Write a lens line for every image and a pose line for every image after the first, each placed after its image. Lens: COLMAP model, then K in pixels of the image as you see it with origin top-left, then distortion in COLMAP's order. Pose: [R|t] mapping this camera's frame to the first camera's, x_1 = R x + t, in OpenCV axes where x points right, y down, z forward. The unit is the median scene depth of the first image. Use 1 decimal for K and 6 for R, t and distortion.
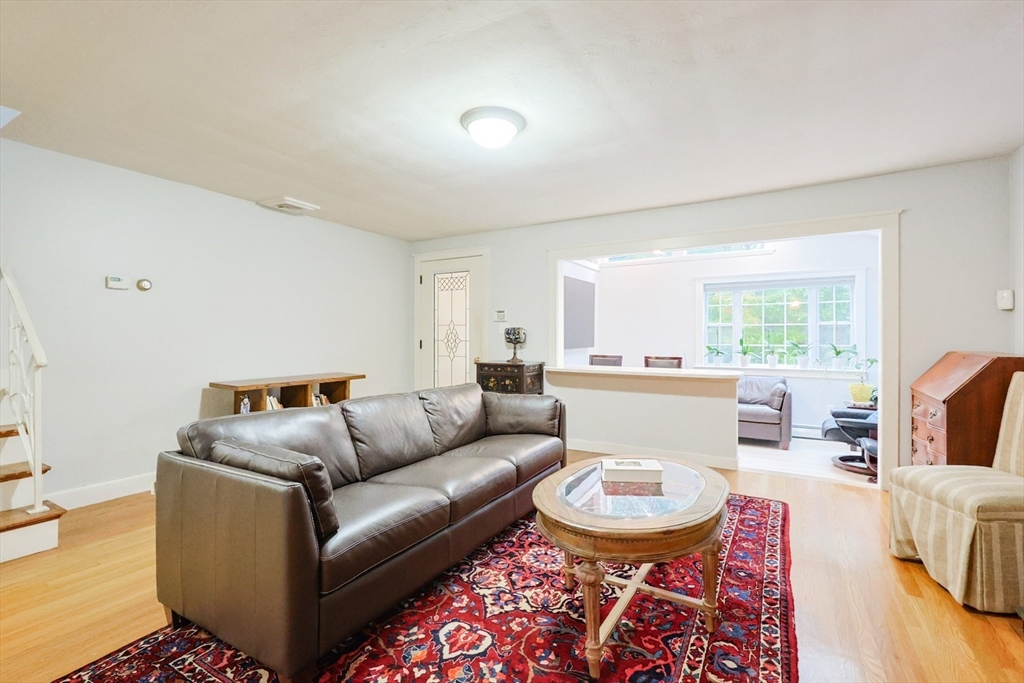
lens RADIAL K [[462.4, 0, 509.9], [0, 462.4, 338.2], [0, 0, 1]] dist [0.001412, 0.000721]
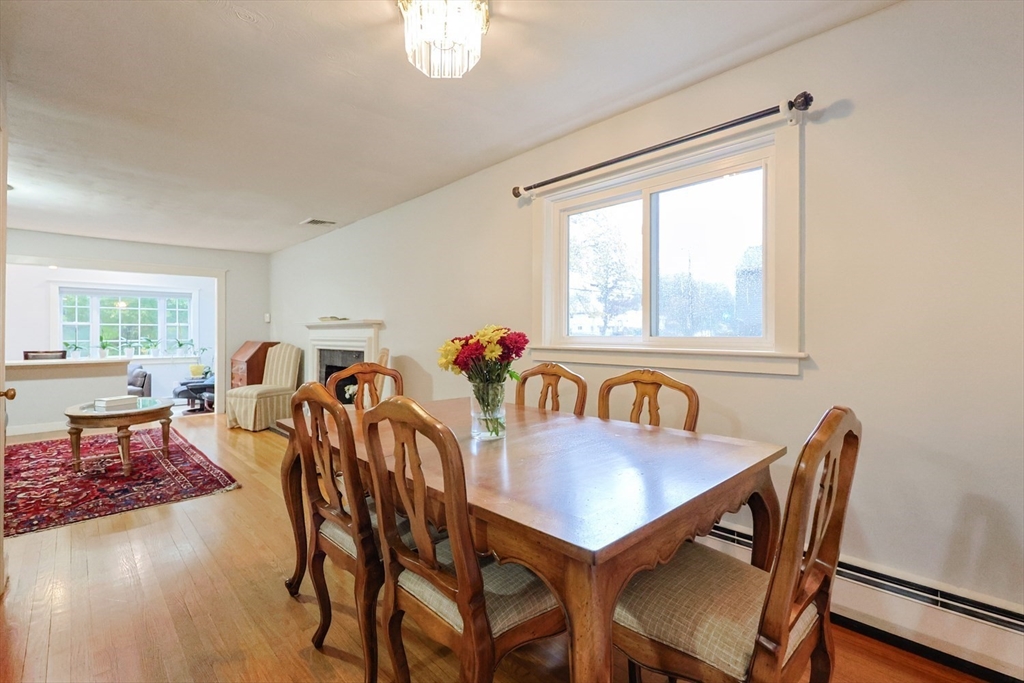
lens RADIAL K [[462.4, 0, 519.4], [0, 462.4, 336.9], [0, 0, 1]] dist [0.001412, 0.000721]
pose [[0.264571, -0.004571, 0.964355, -0.422244], [0.002805, 0.999988, 0.003971, 0.002912], [-0.964362, 0.001655, 0.264580, -0.422899]]
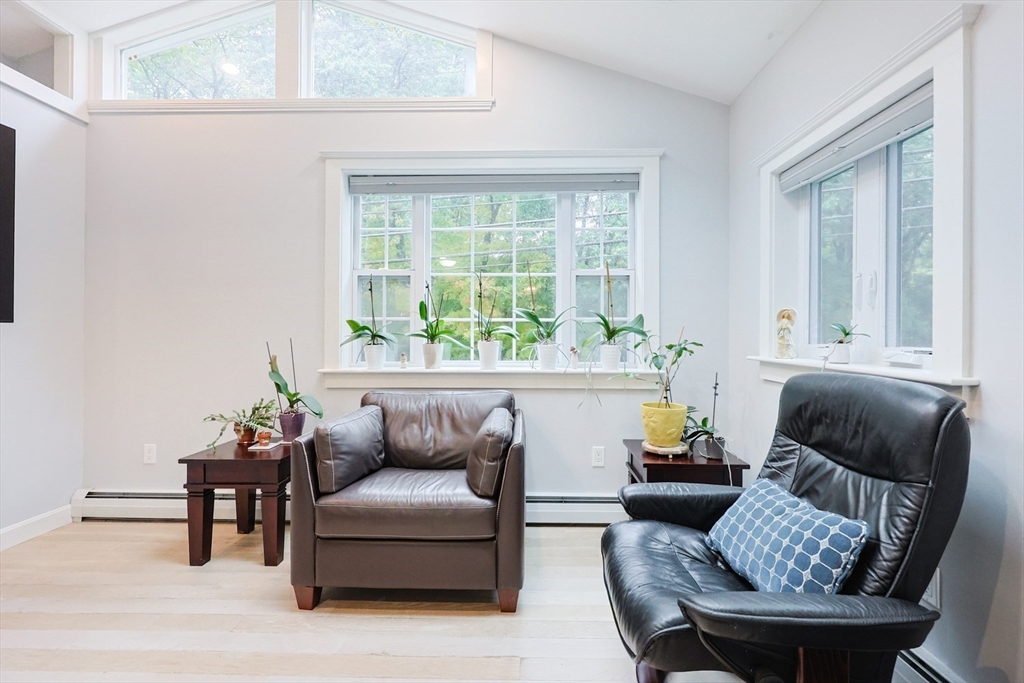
lens RADIAL K [[462.4, 0, 511.0], [0, 462.4, 336.0], [0, 0, 1]] dist [0.001412, 0.000721]
pose [[0.872868, 0.002488, 0.487950, 0.401138], [-0.001114, 0.999995, -0.003107, 0.036232], [-0.487955, 0.002168, 0.872866, 0.654439]]
